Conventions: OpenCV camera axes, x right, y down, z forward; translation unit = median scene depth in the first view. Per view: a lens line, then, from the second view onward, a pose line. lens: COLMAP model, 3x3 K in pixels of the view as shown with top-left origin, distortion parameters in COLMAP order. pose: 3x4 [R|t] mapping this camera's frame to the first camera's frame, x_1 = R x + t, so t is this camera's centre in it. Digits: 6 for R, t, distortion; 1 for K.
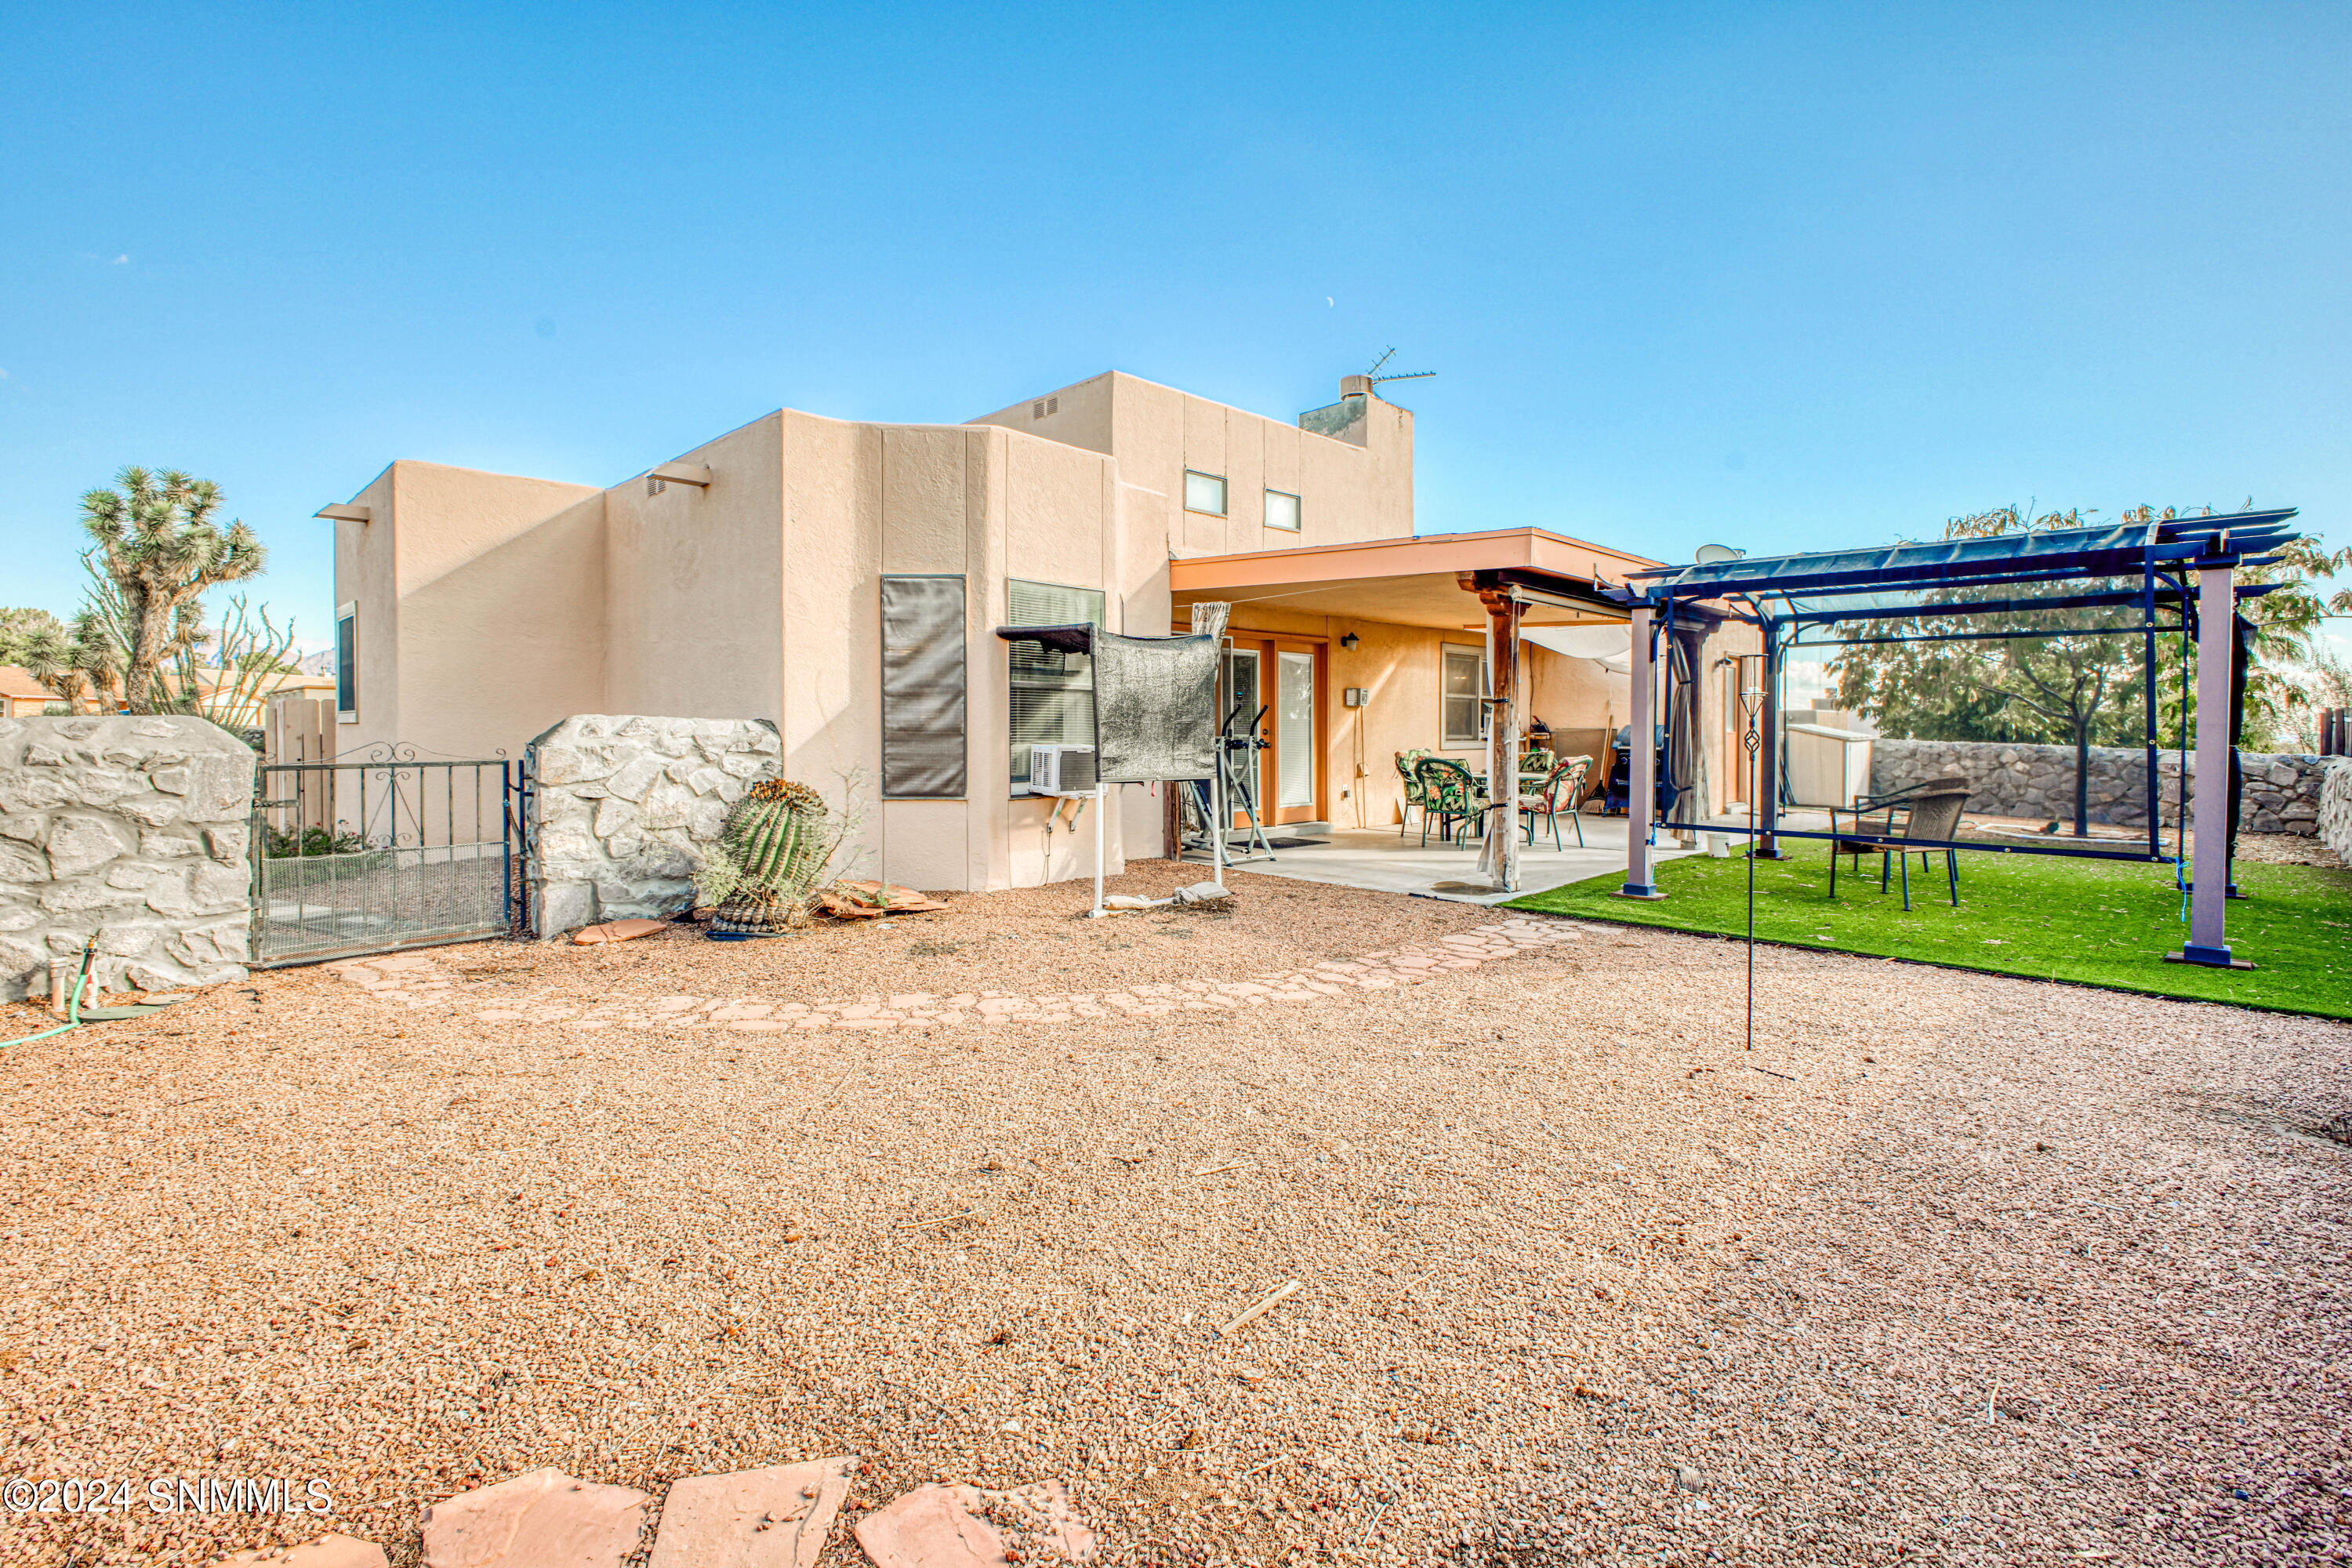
lens RADIAL K [[1064.6, 0, 1162.2], [0, 1064.6, 748.6], [0, 0, 1]] dist [0.002708, -0.001160]
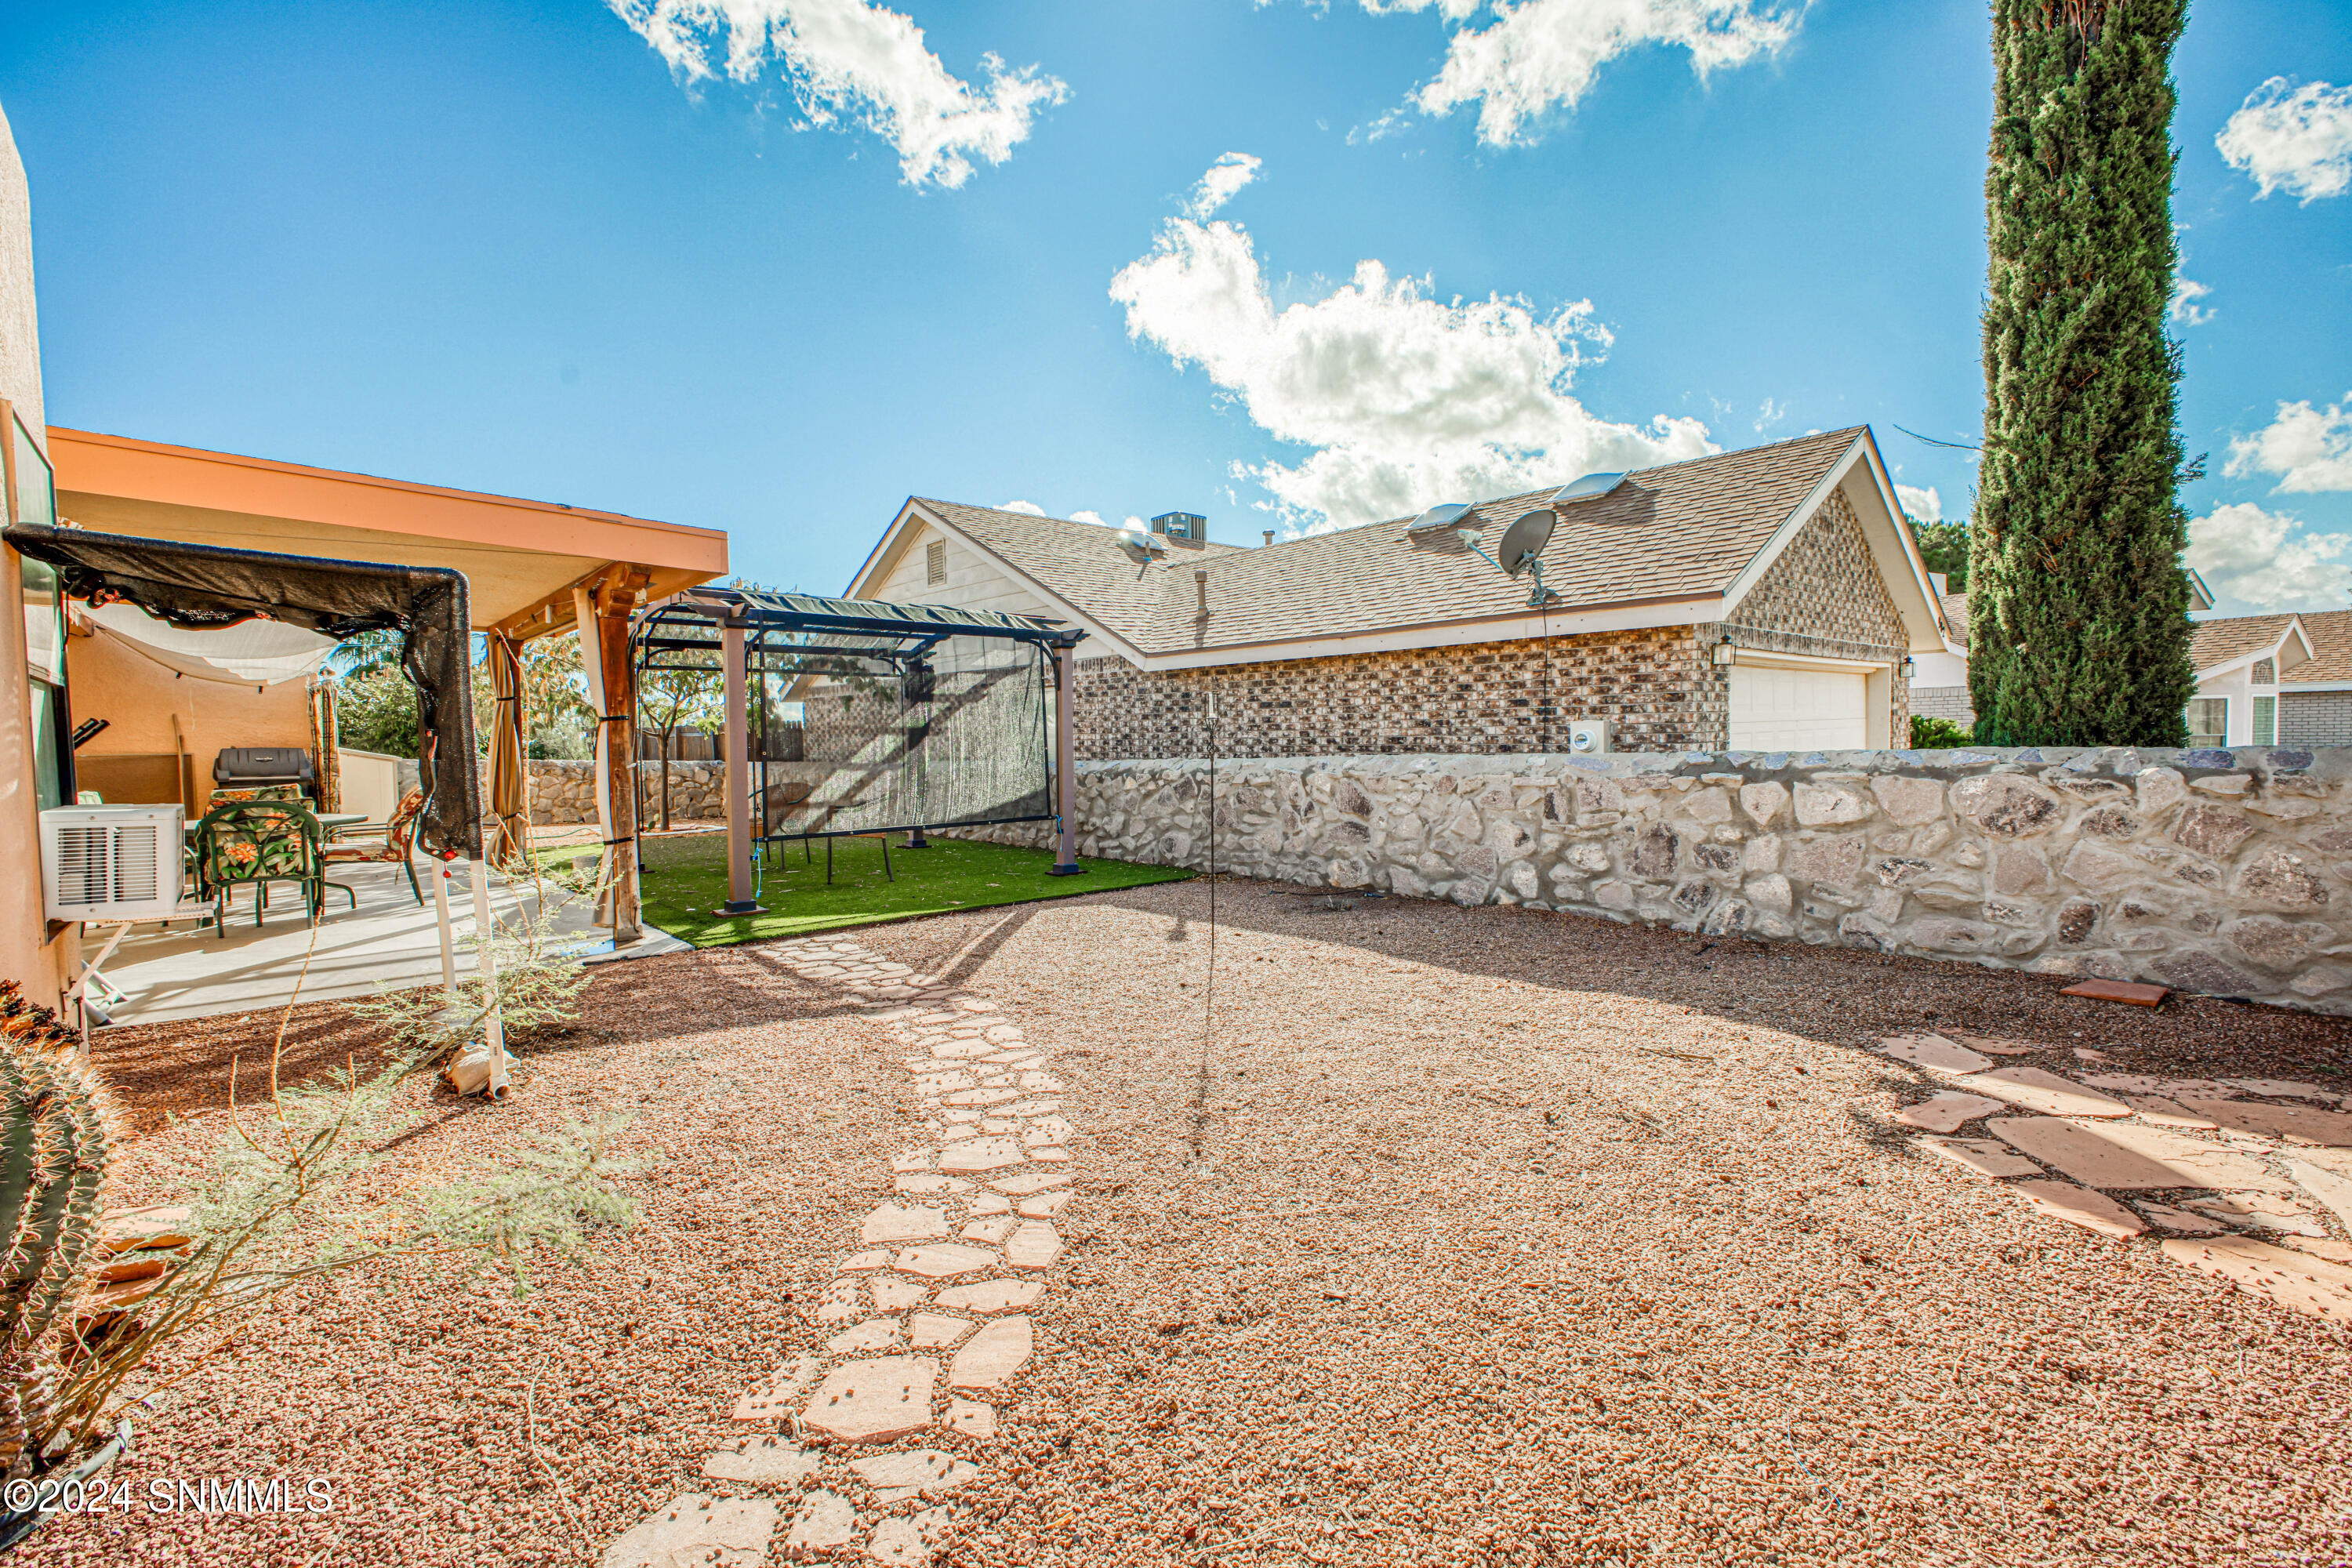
lens RADIAL K [[1064.6, 0, 1180.8], [0, 1064.6, 773.9], [0, 0, 1]] dist [0.002708, -0.001160]
pose [[0.070686, -0.041245, 0.996646, -0.345491], [0.036338, 0.998588, 0.038748, -0.011906], [-0.996837, 0.033477, 0.072085, 0.331005]]
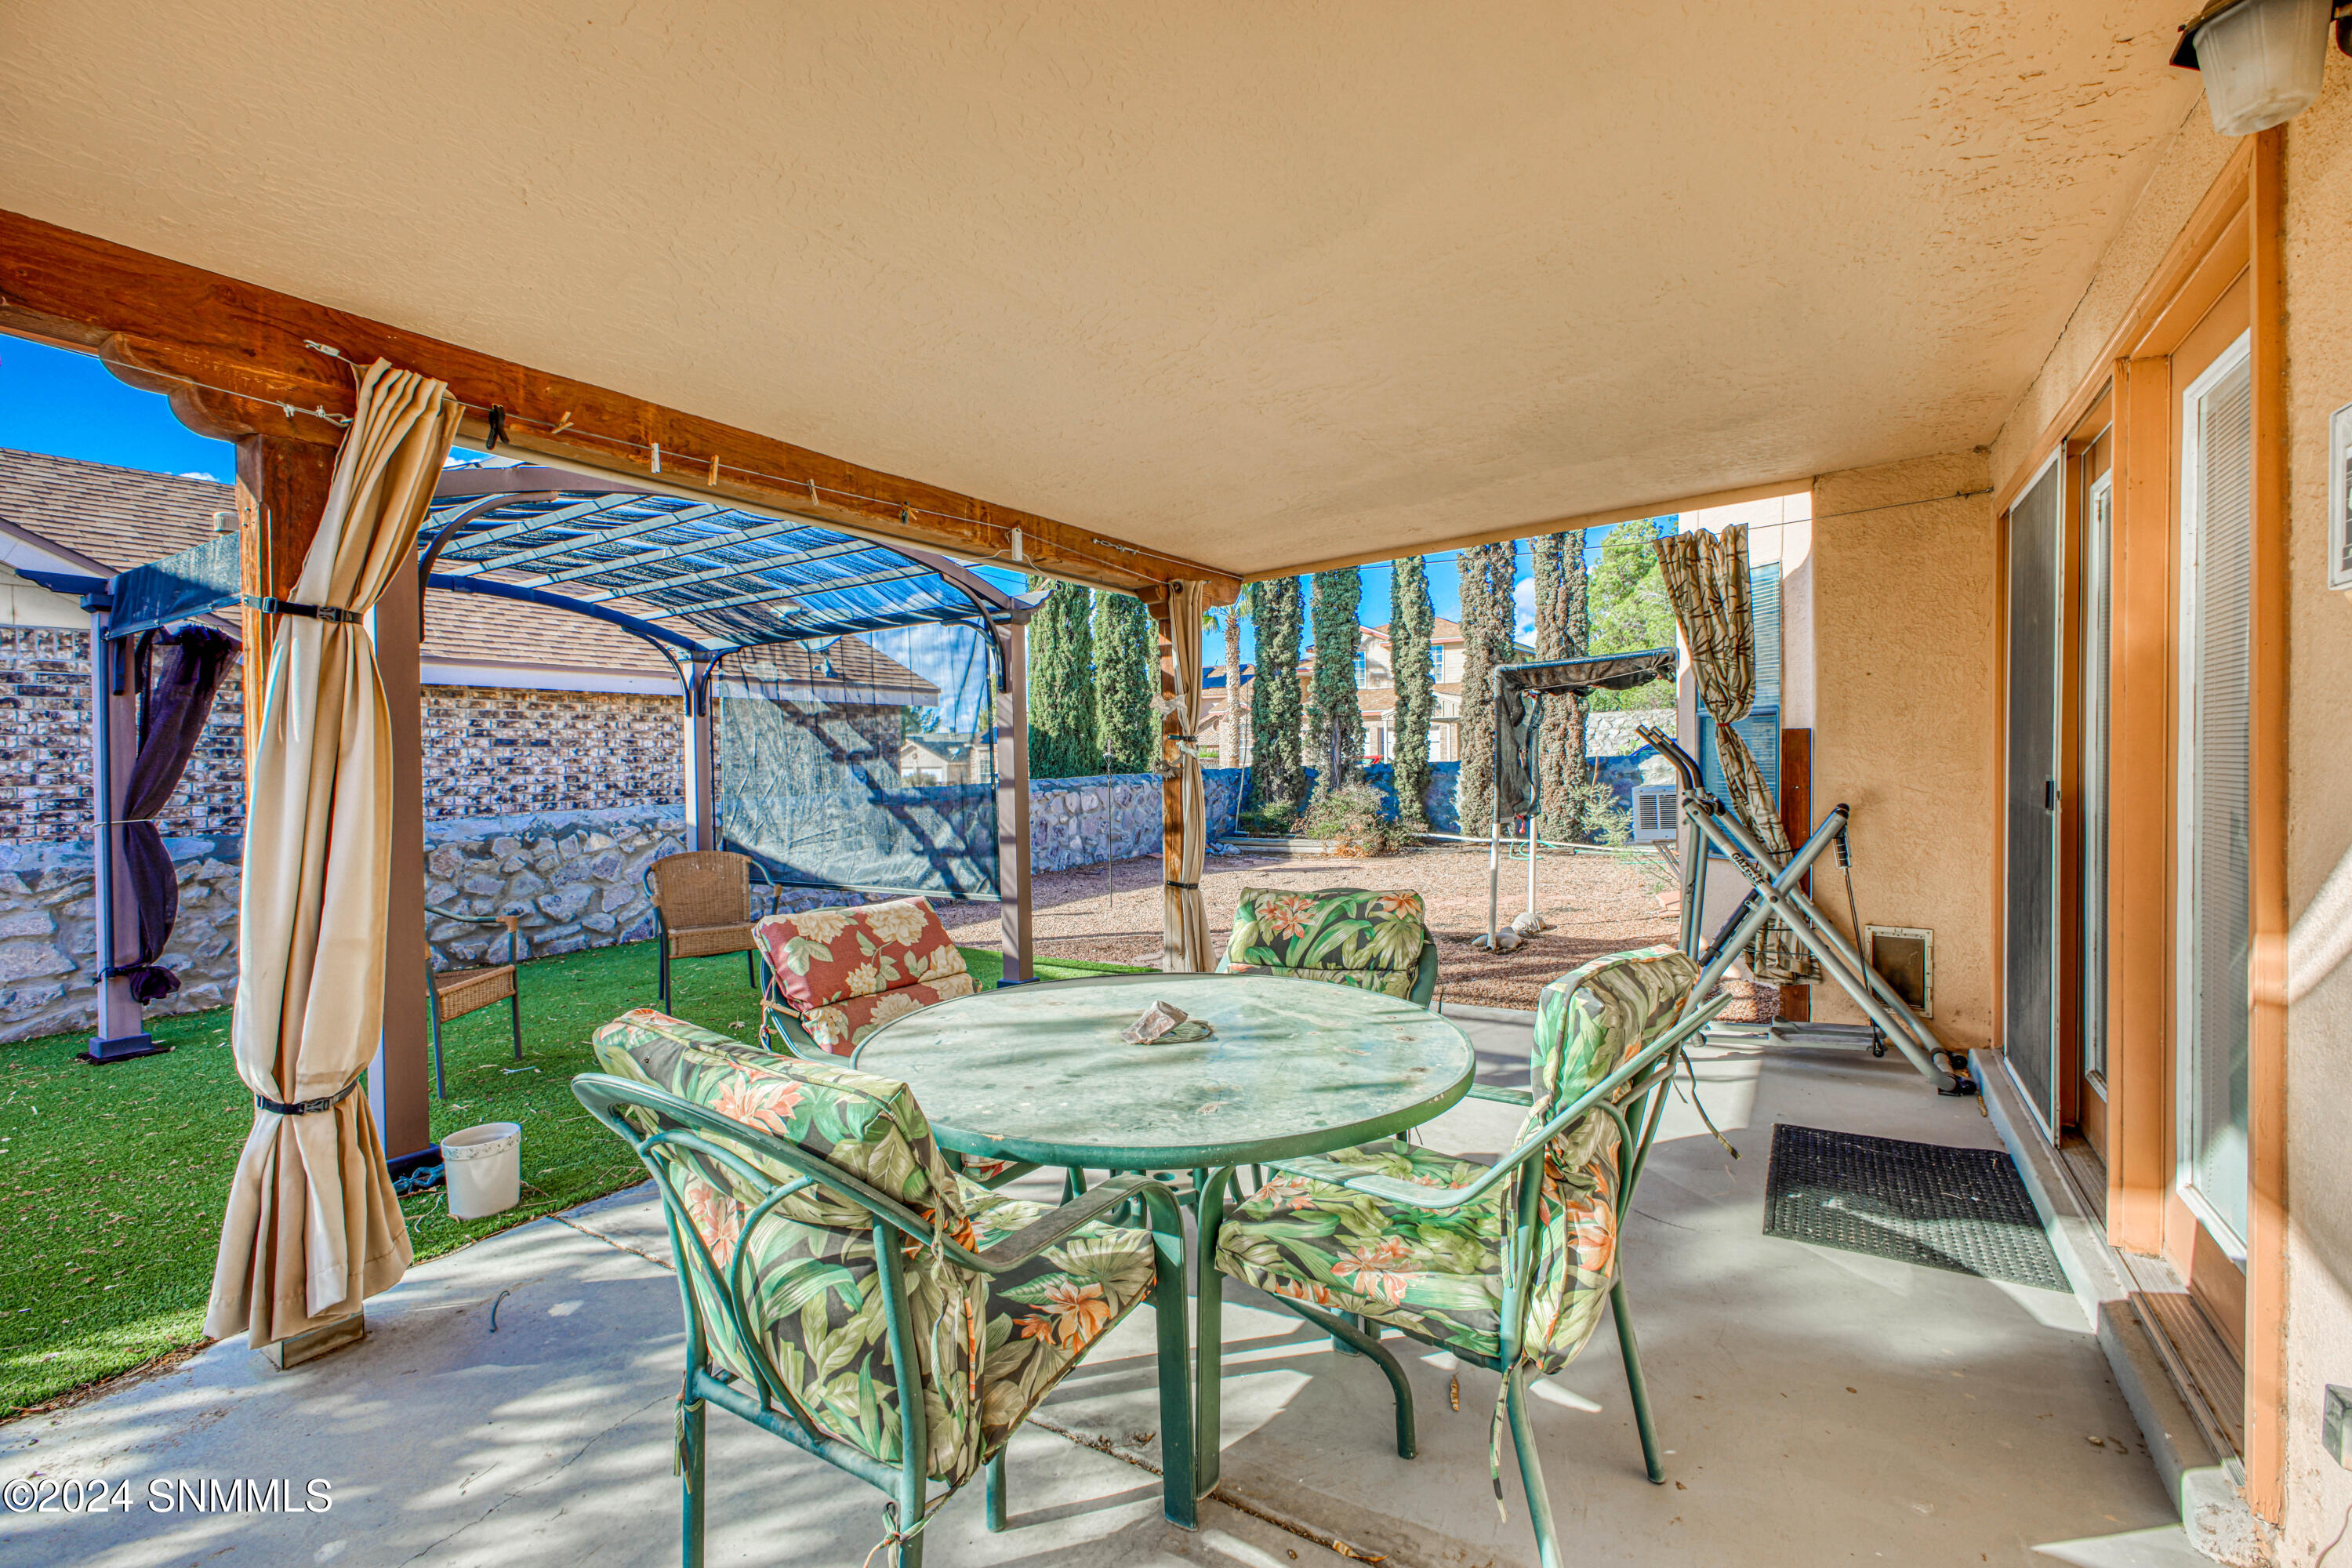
lens RADIAL K [[1064.6, 0, 1161.8], [0, 1064.6, 781.0], [0, 0, 1]] dist [0.002708, -0.001160]
pose [[-0.976126, 0.020601, -0.216225, 0.351610], [0.012521, 0.999174, 0.038671, -0.030796], [0.216842, 0.035041, -0.975578, 1.187633]]
